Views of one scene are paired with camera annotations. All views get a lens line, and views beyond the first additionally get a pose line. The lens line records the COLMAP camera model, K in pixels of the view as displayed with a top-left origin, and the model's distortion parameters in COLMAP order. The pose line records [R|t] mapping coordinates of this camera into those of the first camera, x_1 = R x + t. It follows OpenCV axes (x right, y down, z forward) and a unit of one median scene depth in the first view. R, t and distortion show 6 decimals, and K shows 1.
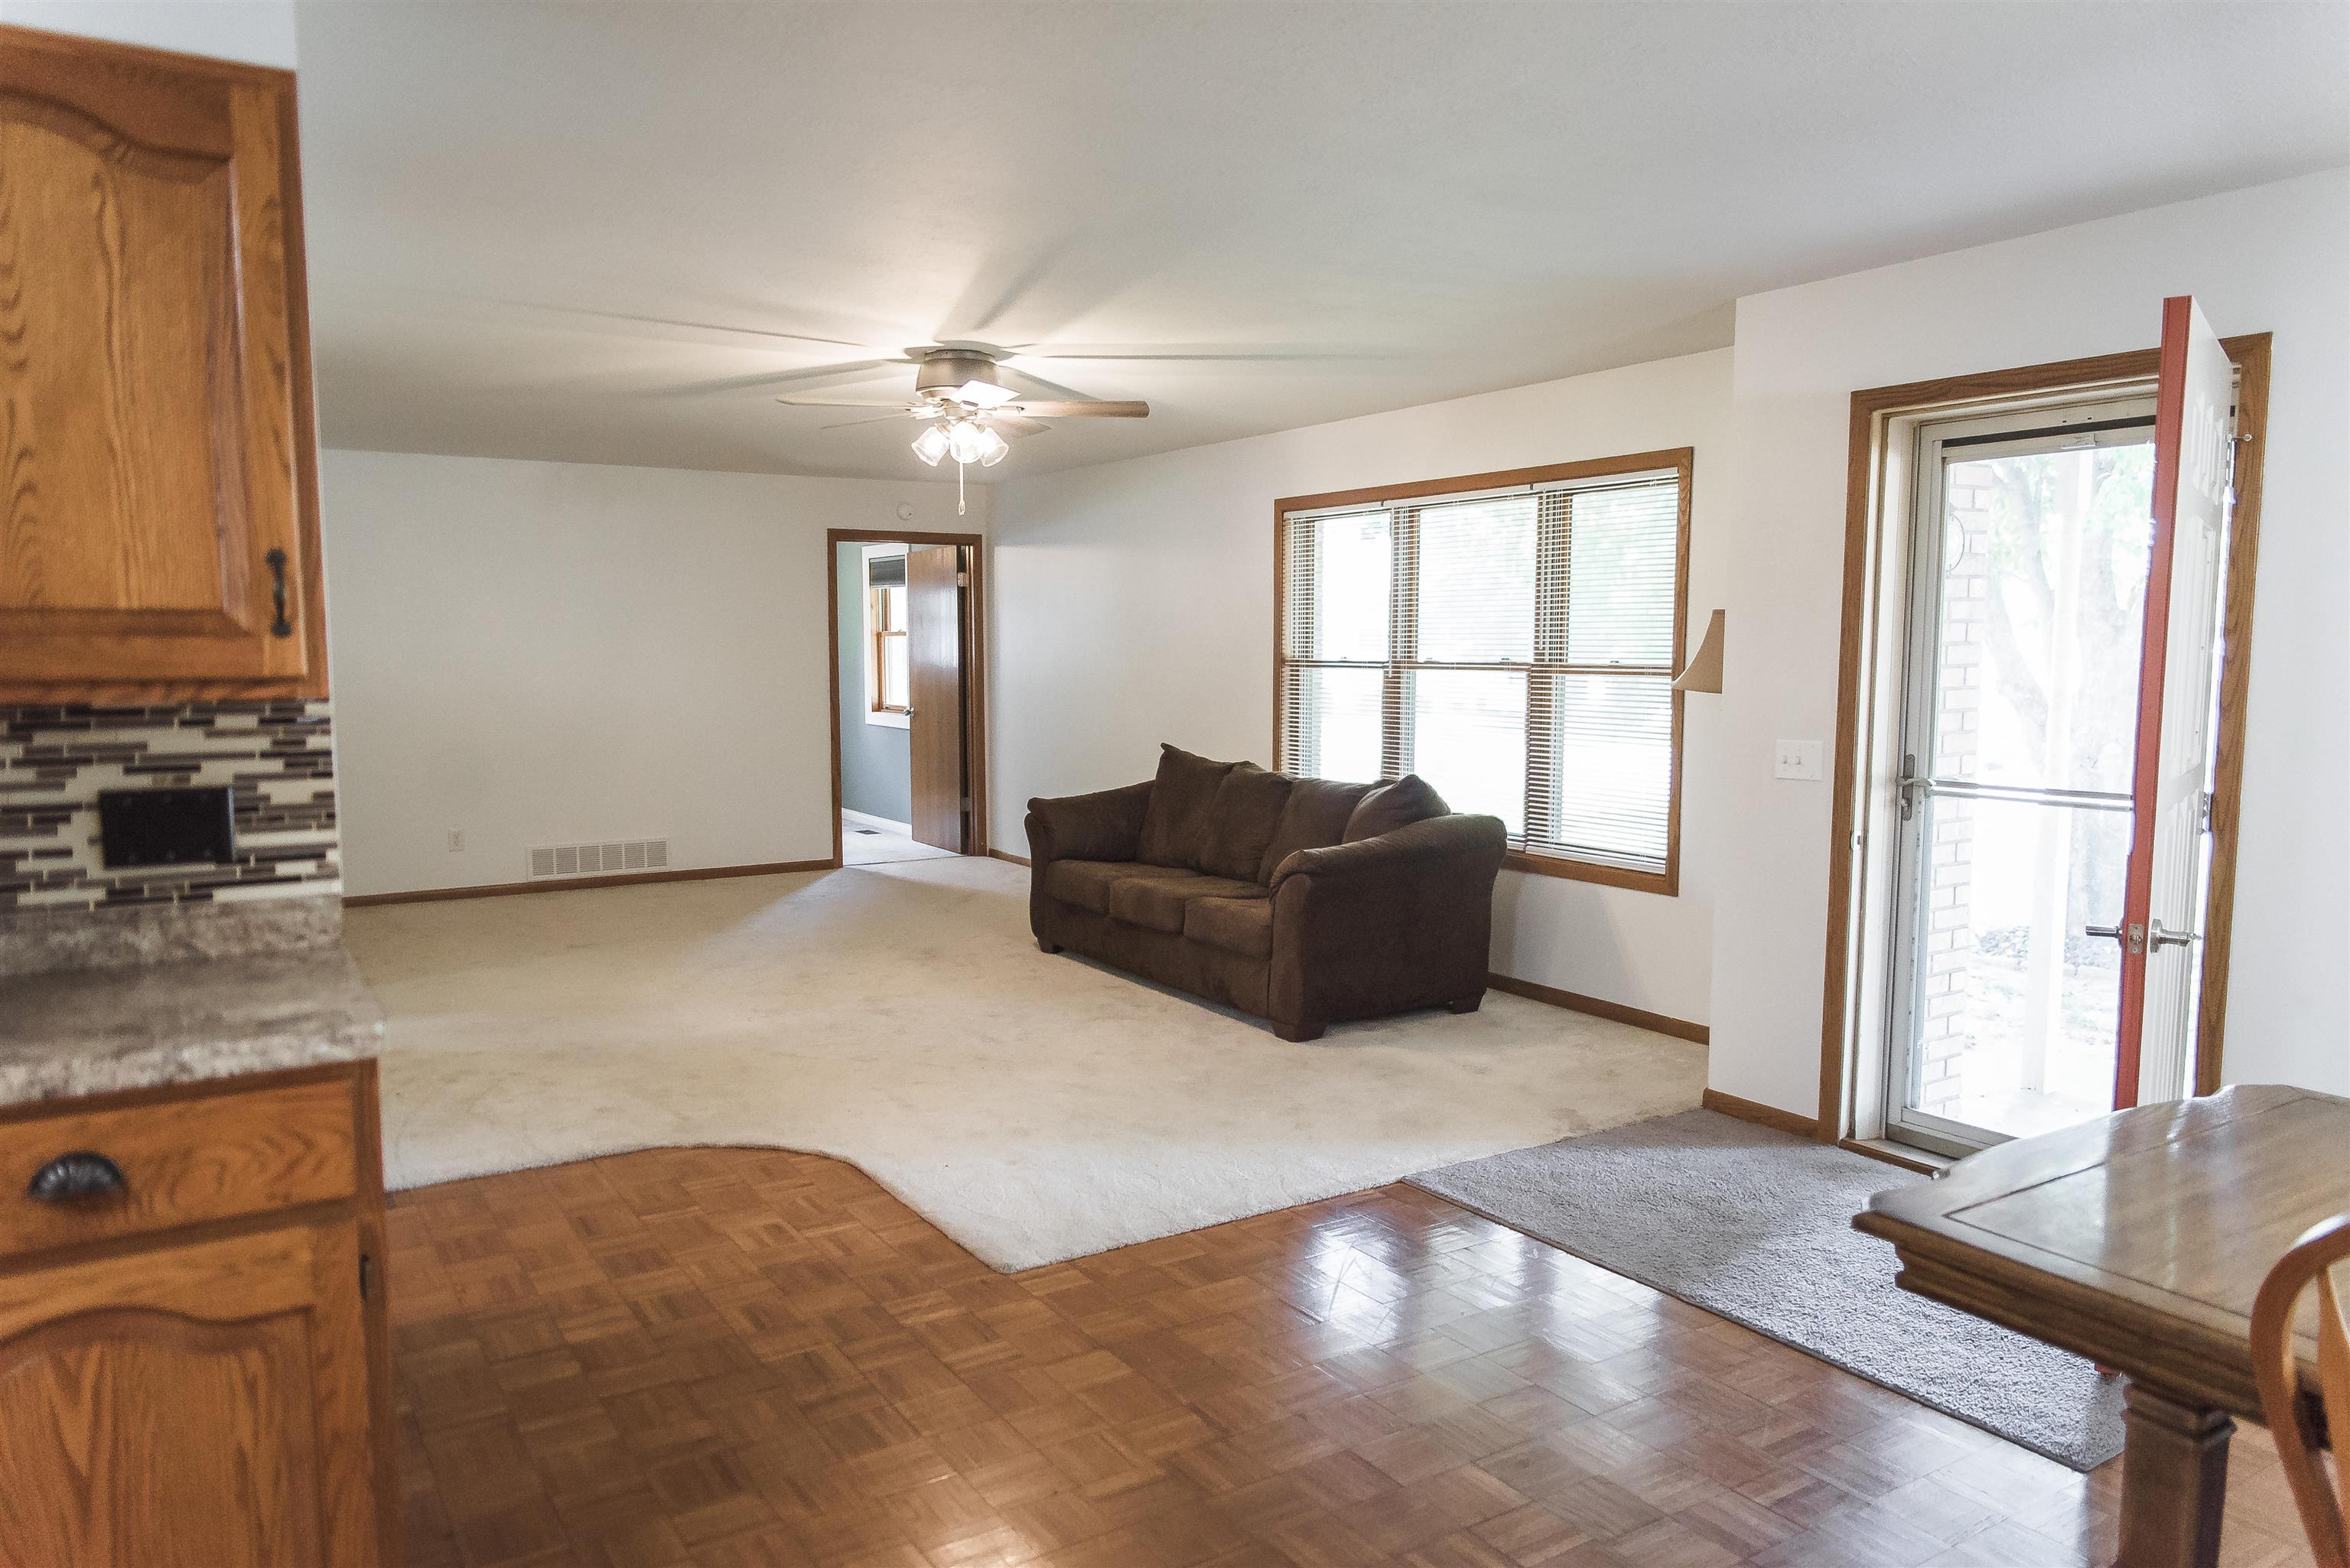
lens RADIAL K [[1596.2, 0, 1188.2], [0, 1596.2, 795.9], [0, 0, 1]] dist [0.001289, -0.007277]
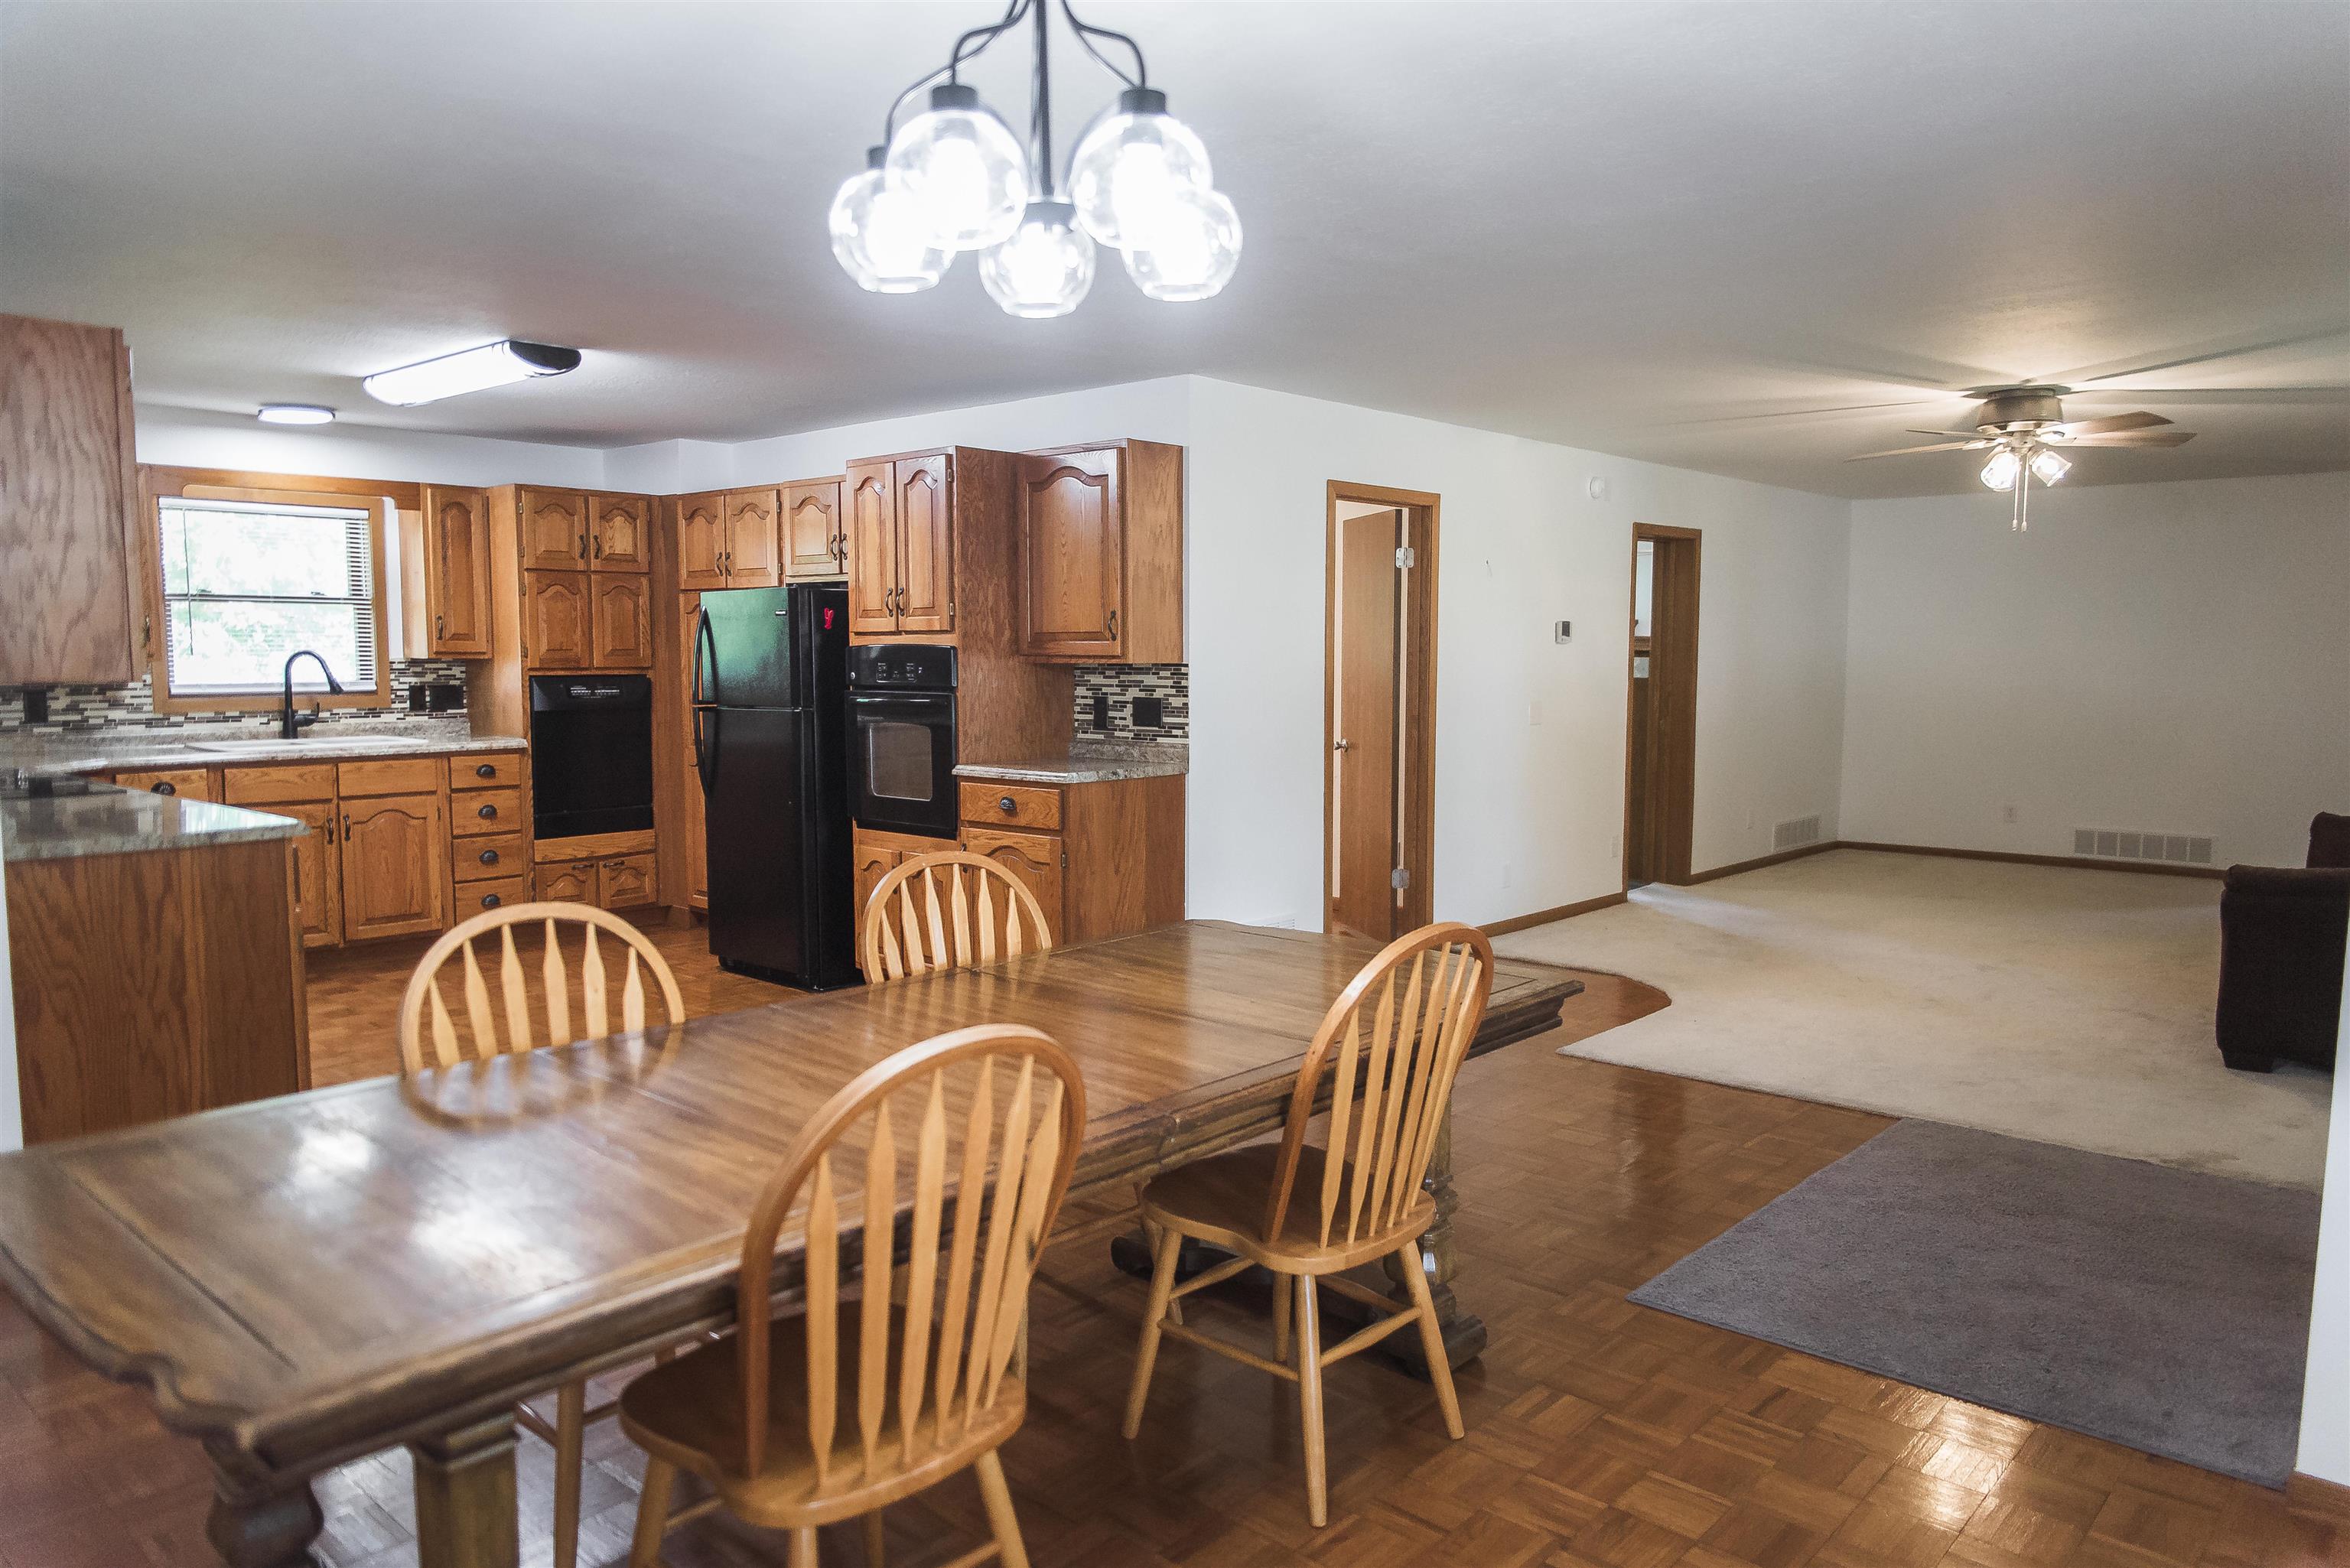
lens RADIAL K [[1564.1, 0, 1178.9], [0, 1564.1, 794.3], [0, 0, 1]] dist [-0.002198, -0.004090]
pose [[0.257876, 0.089443, -0.962029, 1.220345], [-0.093272, 0.993360, 0.067354, -0.016051], [0.961665, 0.072361, 0.264506, 0.232216]]
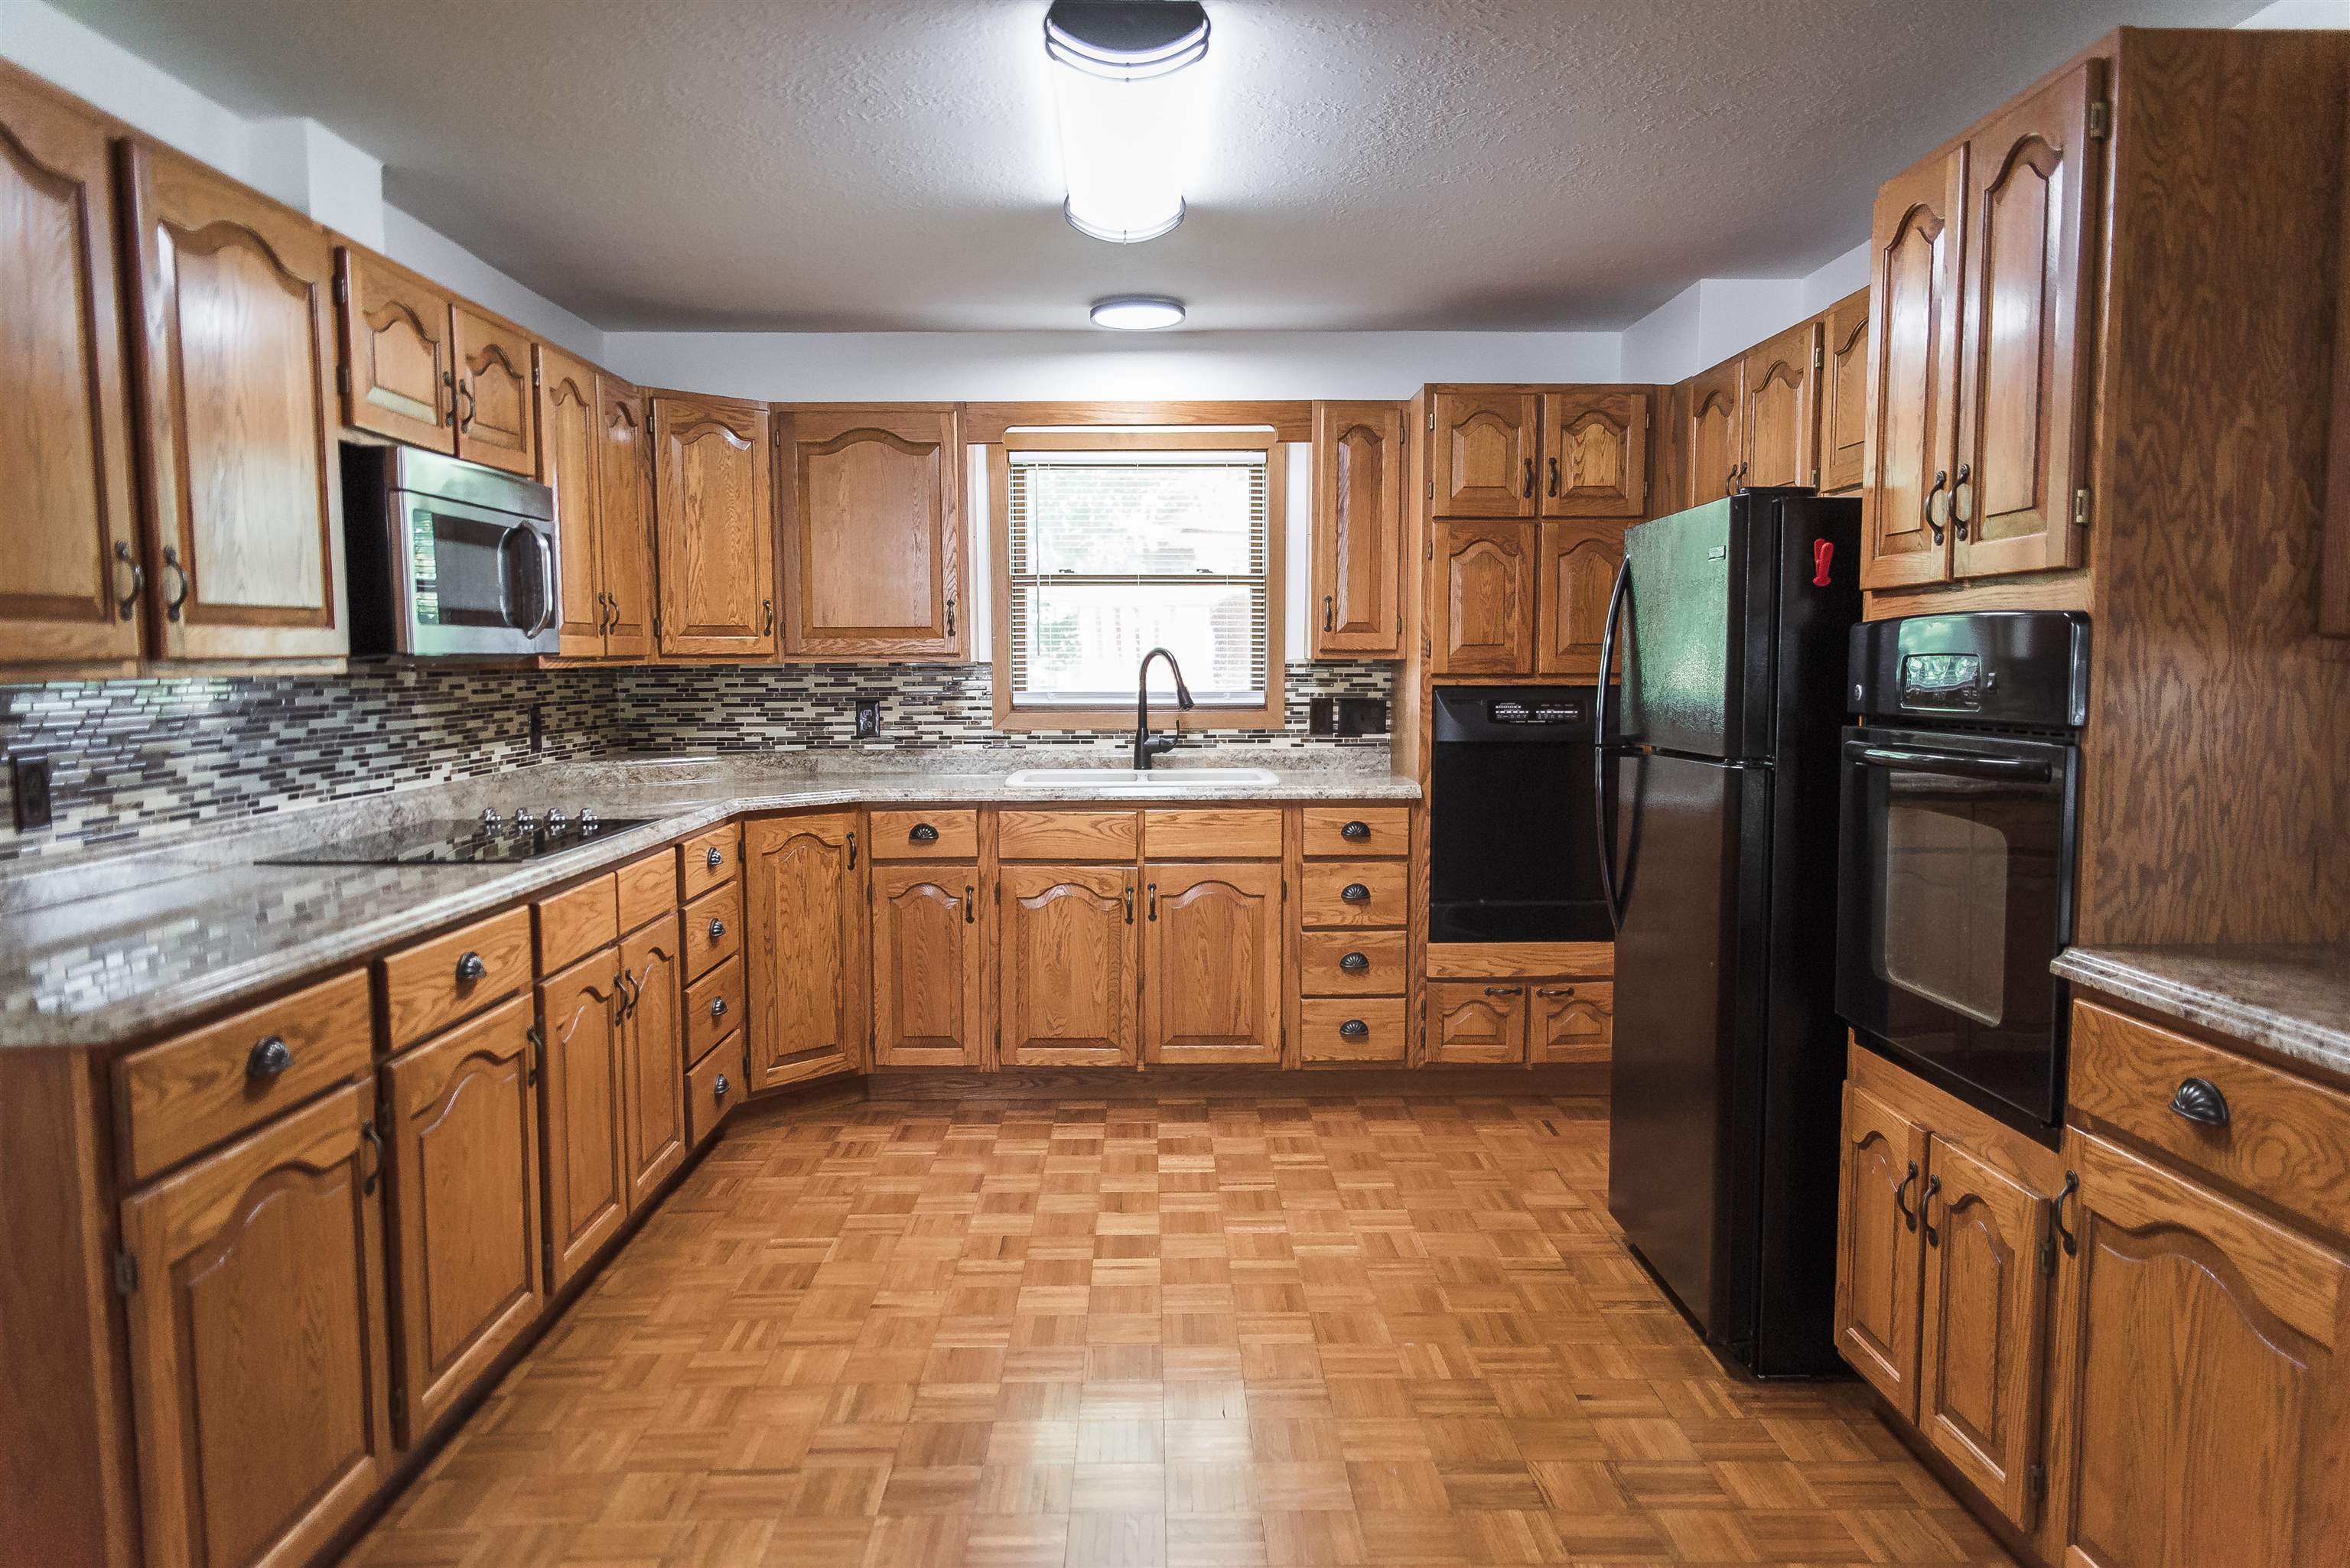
lens RADIAL K [[1564.1, 0, 1178.9], [0, 1564.1, 794.3], [0, 0, 1]] dist [-0.002198, -0.004090]
pose [[-0.531438, 0.073637, -0.843890, 0.248127], [-0.077418, 0.987823, 0.134951, -0.023286], [0.843552, 0.137051, -0.519266, 0.453002]]
